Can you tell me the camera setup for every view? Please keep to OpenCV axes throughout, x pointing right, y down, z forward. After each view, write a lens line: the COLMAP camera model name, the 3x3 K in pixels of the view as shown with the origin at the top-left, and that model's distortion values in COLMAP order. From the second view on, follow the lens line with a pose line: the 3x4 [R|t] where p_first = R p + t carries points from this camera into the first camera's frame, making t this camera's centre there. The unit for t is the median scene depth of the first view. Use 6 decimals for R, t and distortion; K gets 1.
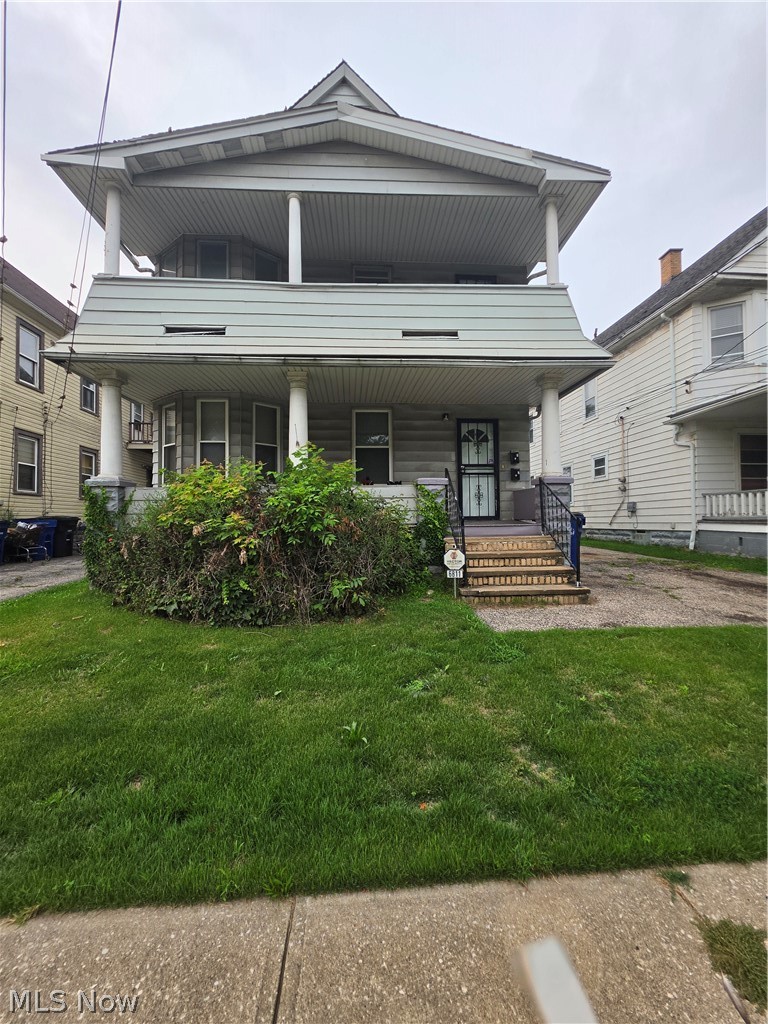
lens RADIAL K [[413.2, 0, 385.1], [0, 413.2, 510.0], [0, 0, 1]] dist [-0.002027, 0.000023]
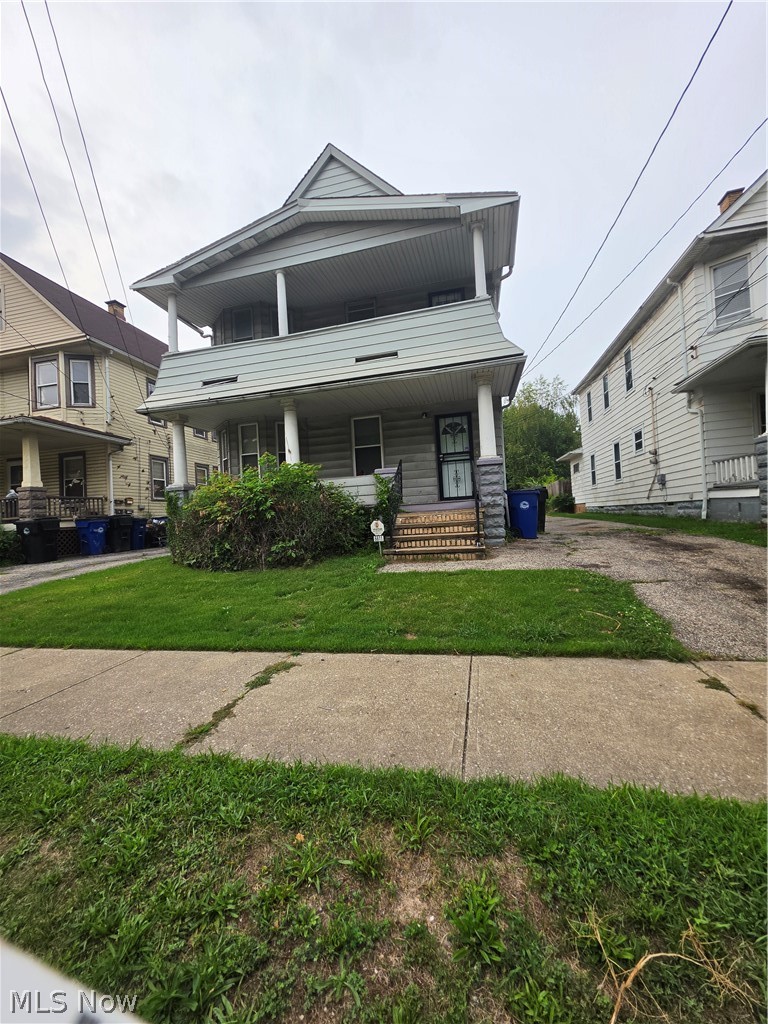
lens RADIAL K [[413.2, 0, 385.1], [0, 413.2, 510.0], [0, 0, 1]] dist [-0.002027, 0.000023]
pose [[0.955508, -0.049156, -0.290841, 0.417002], [0.053676, 0.998530, 0.007578, 0.036855], [0.290041, -0.022852, 0.956741, -0.205406]]
